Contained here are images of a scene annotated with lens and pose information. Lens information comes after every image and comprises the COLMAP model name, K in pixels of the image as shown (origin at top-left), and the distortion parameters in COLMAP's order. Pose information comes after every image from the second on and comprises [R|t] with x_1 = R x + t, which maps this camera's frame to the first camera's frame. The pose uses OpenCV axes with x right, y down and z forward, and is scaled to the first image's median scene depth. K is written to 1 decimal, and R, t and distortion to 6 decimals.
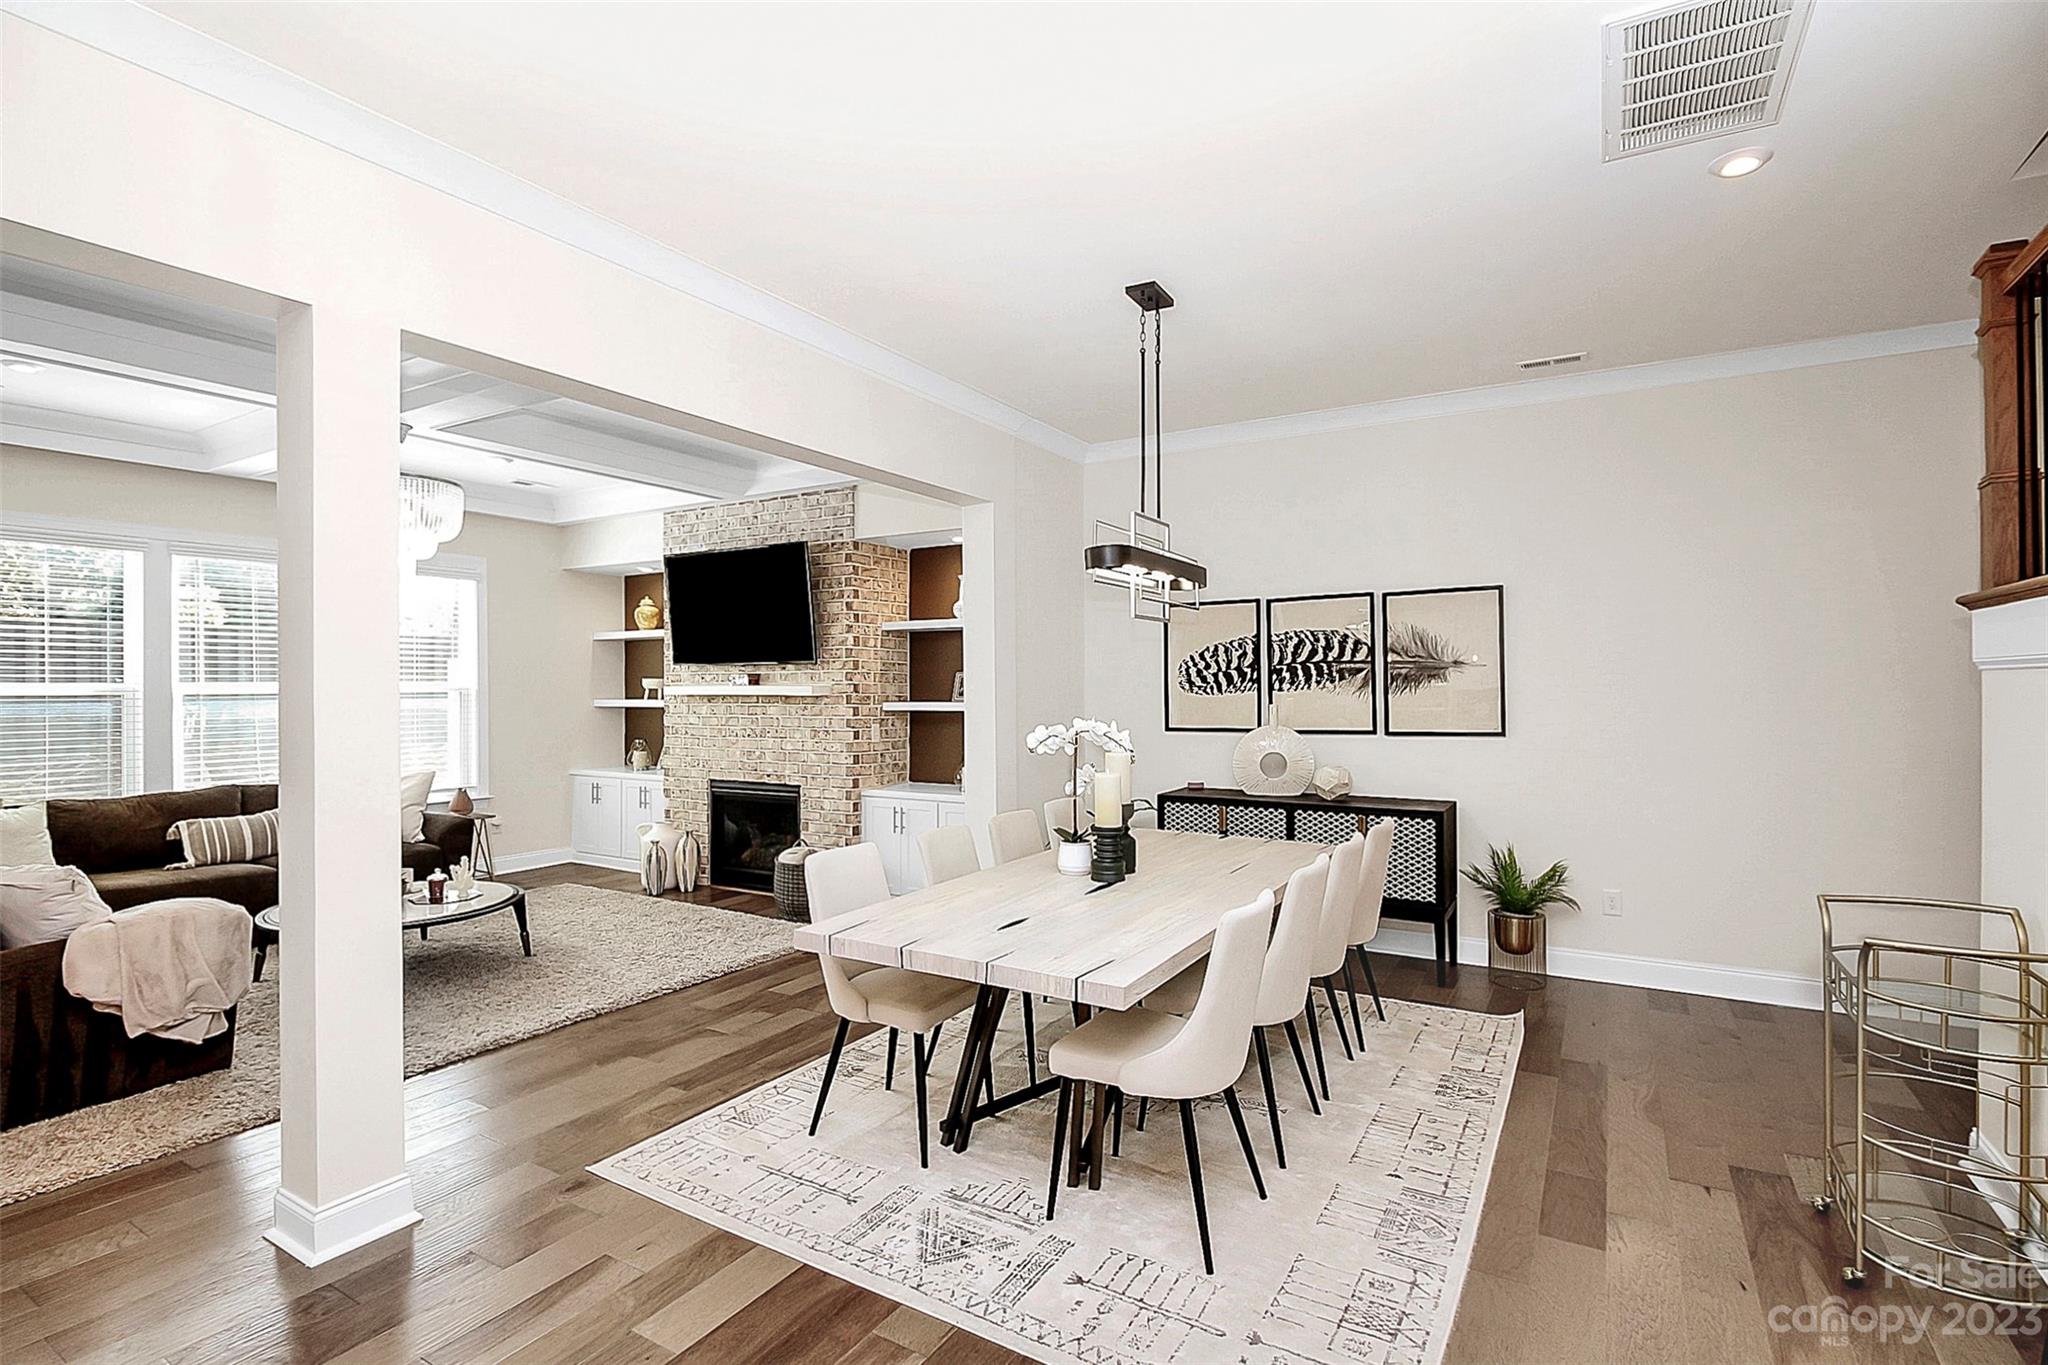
lens RADIAL K [[979.4, 0, 1020.2], [0, 979.4, 685.7], [0, 0, 1]] dist [-0.000913, -0.000574]
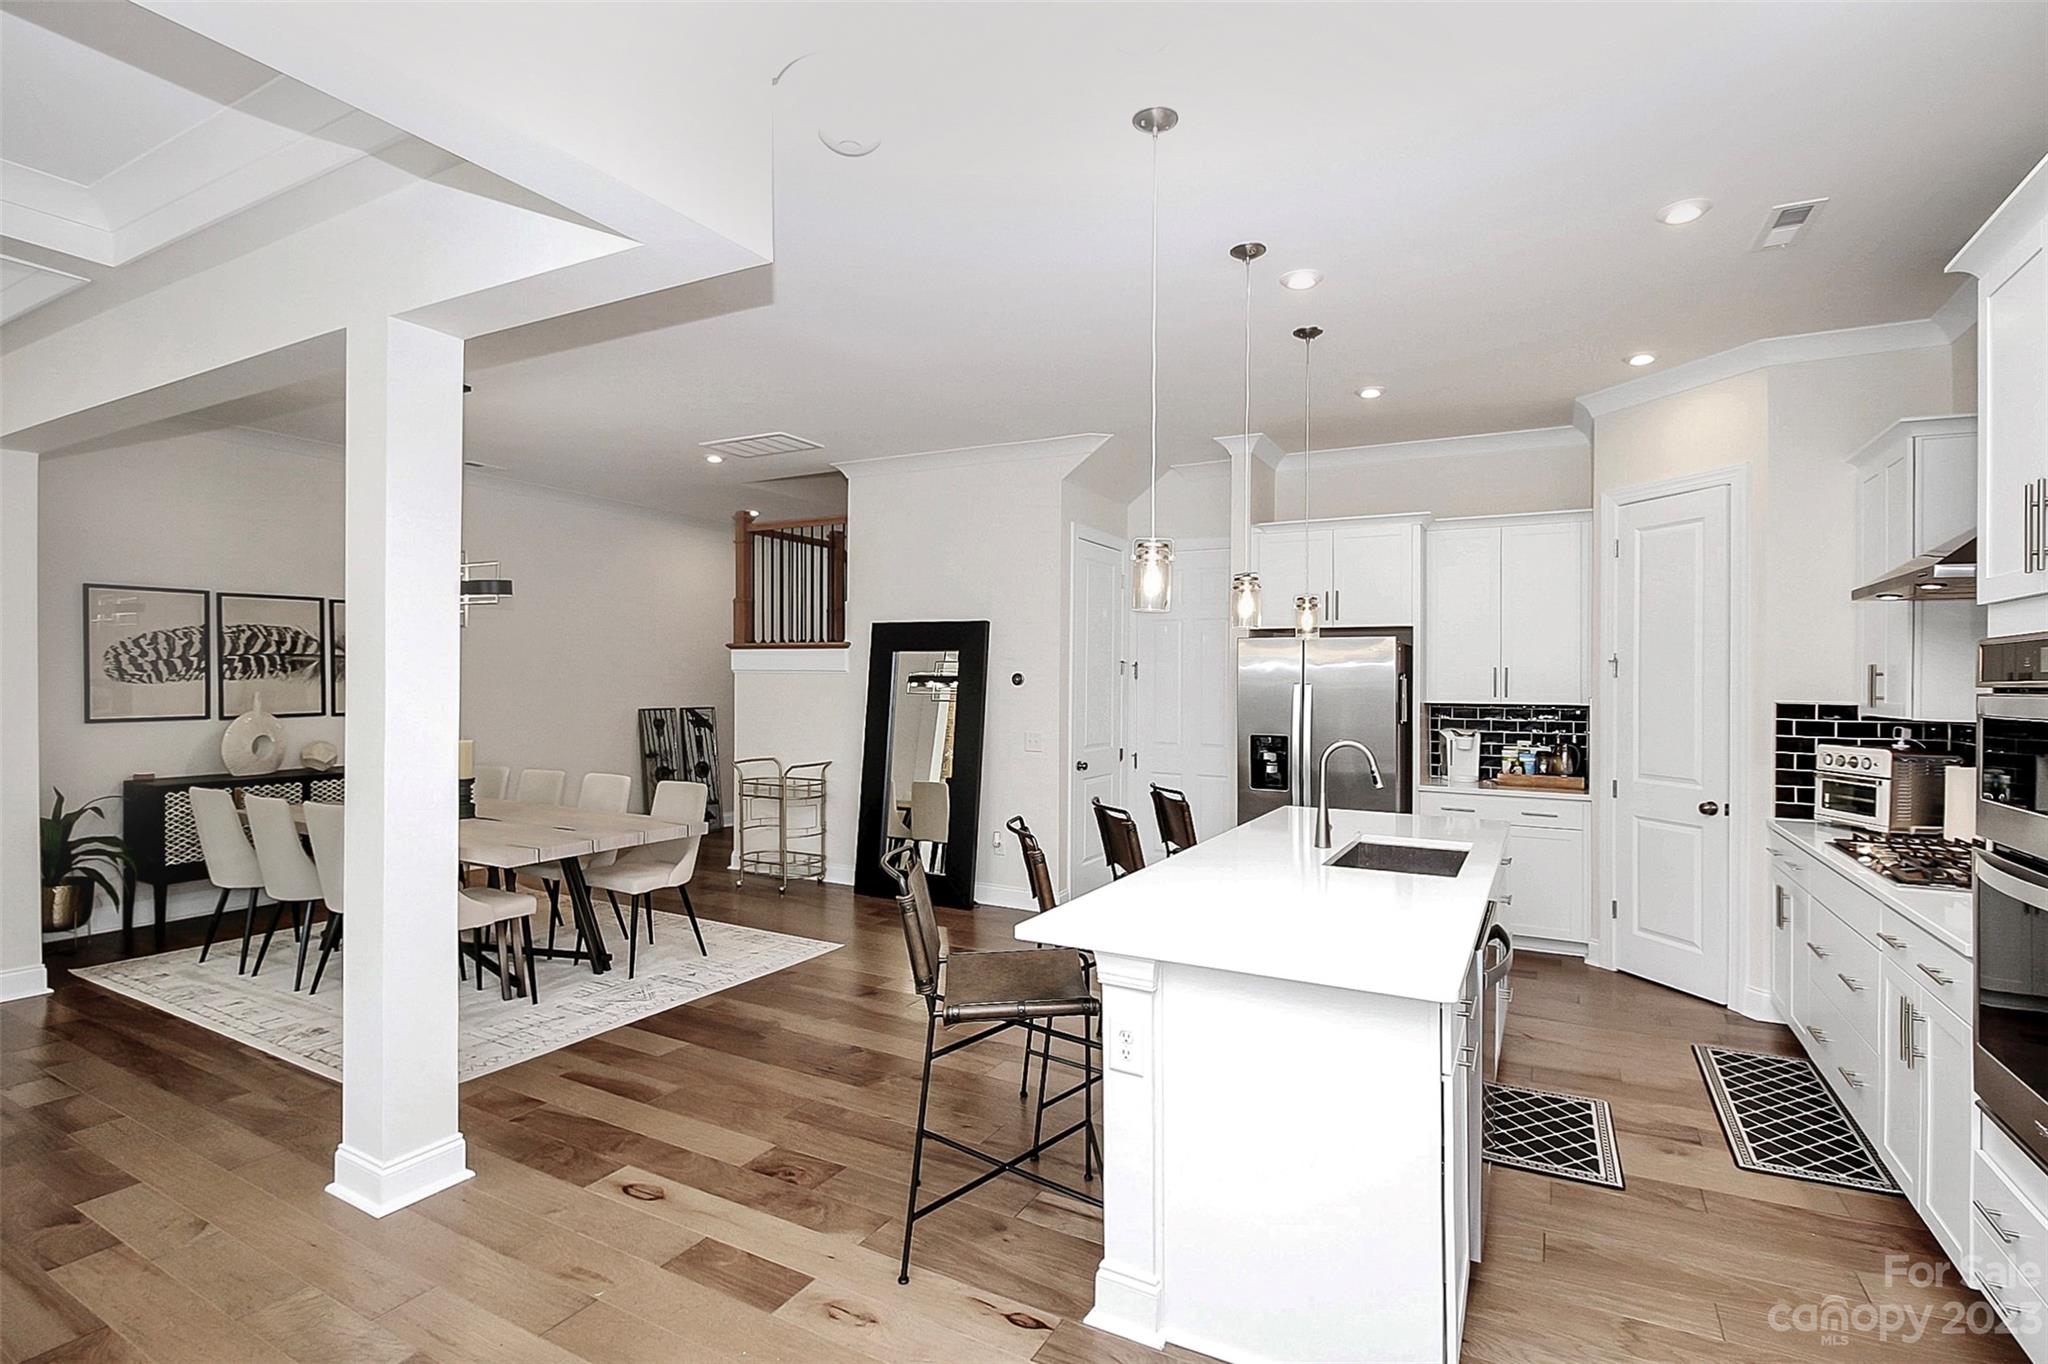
lens RADIAL K [[983.7, 0, 1027.7], [0, 983.7, 678.7], [0, 0, 1]] dist [0.001699, -0.014063]
pose [[-0.045861, 0.004060, 0.998940, -0.846925], [-0.007550, 0.999962, -0.004410, 0.002505], [-0.998919, -0.007744, -0.045828, 0.177308]]
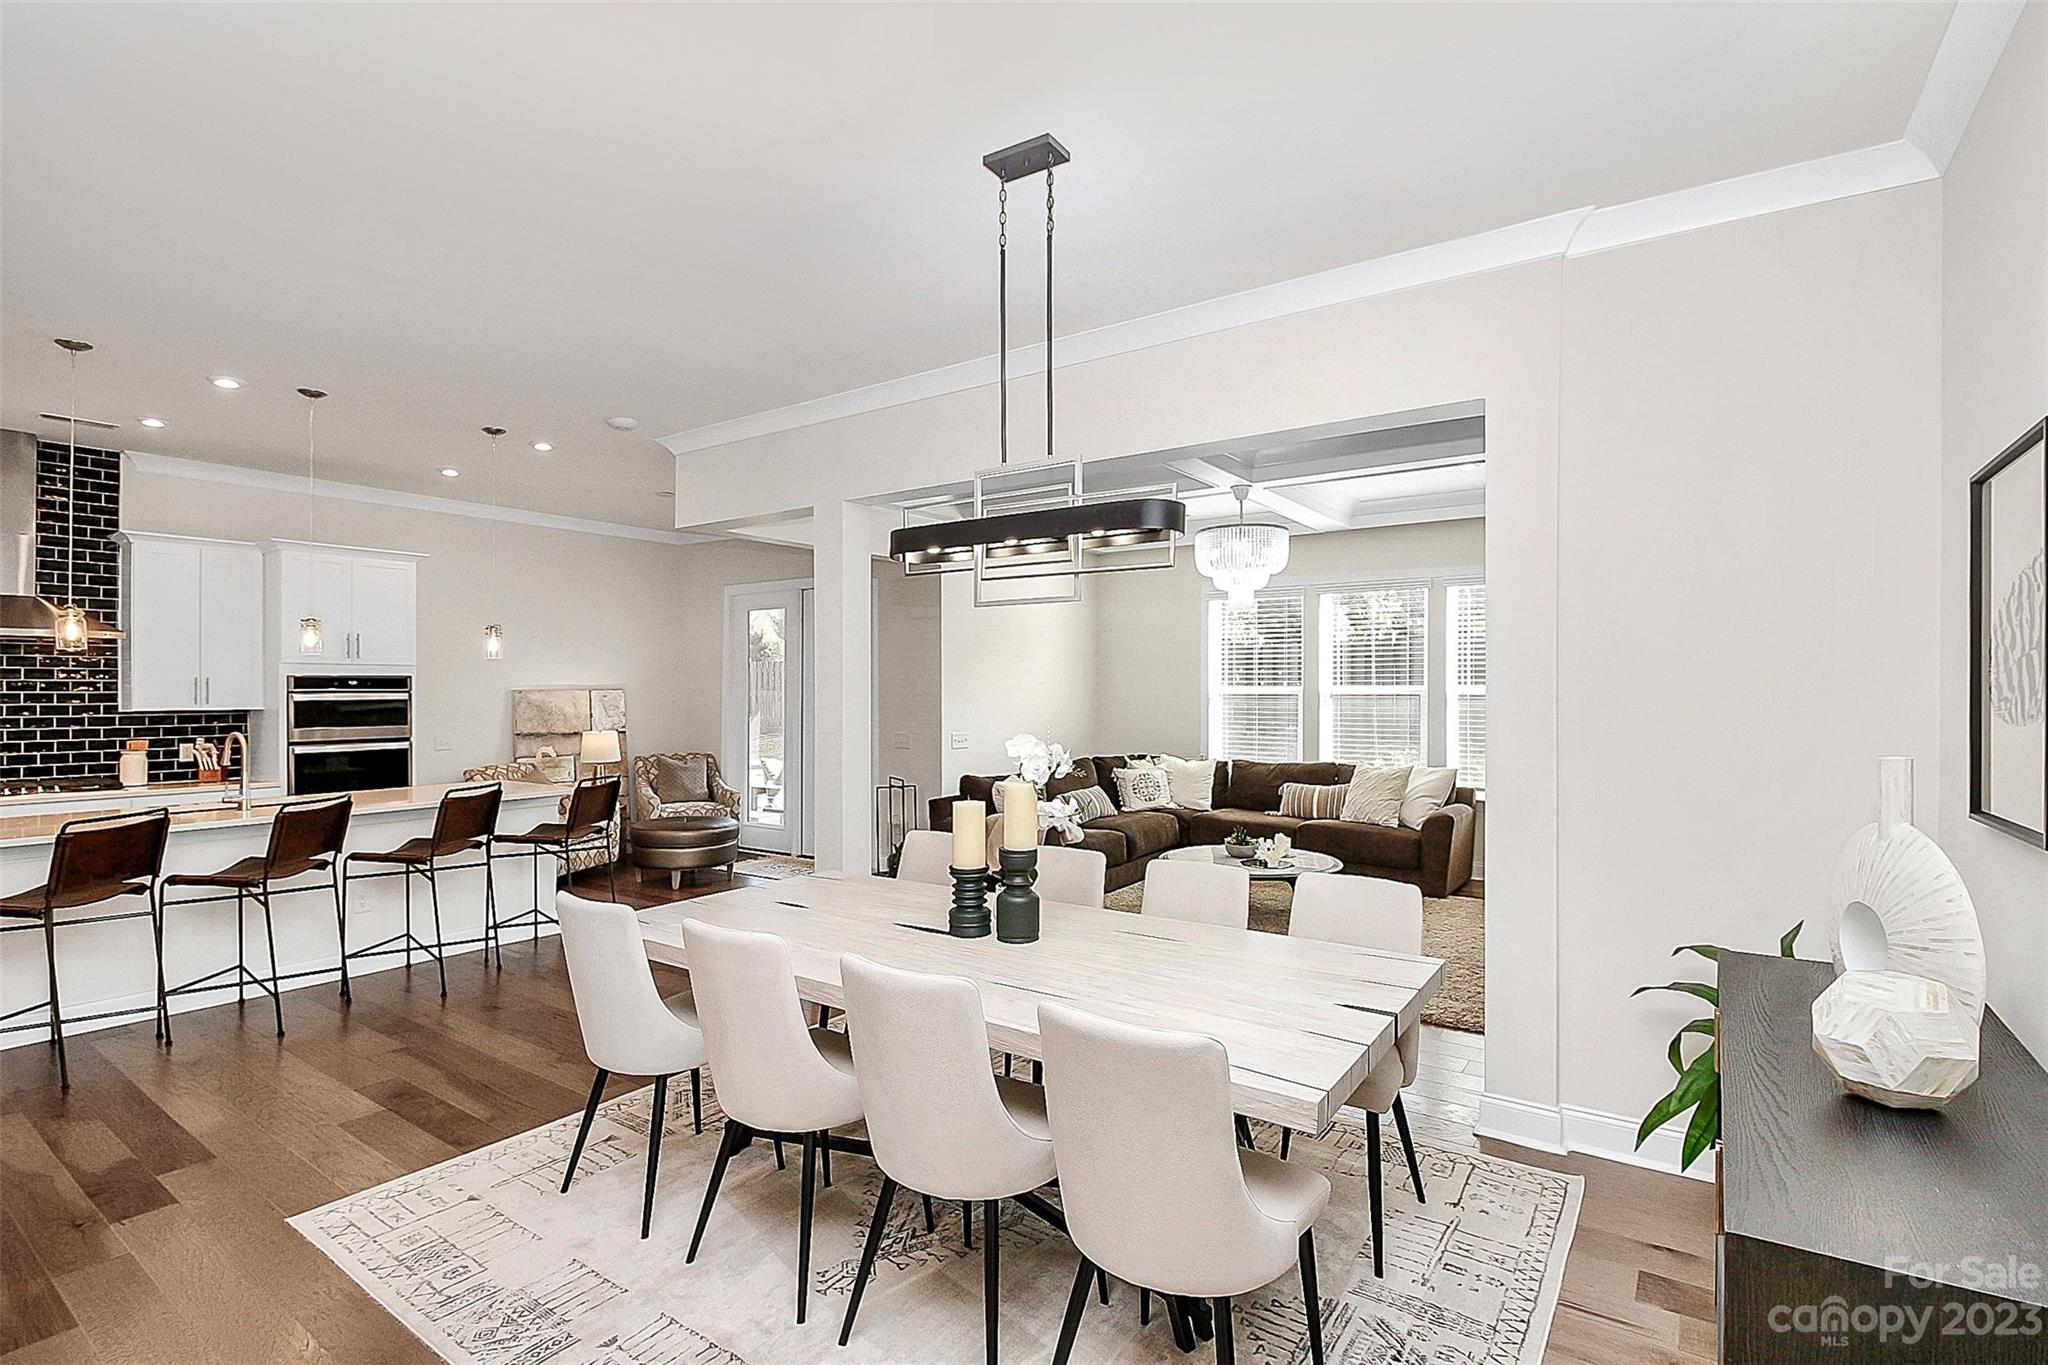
lens RADIAL K [[957.3, 0, 1023.4], [0, 957.3, 689.8], [0, 0, 1]] dist [0.000179, -0.013918]
pose [[-0.064319, 0.004618, -0.997919, 0.561691], [0.000253, 0.999989, 0.004611, -0.005309], [0.997929, 0.000044, -0.064319, 0.699432]]
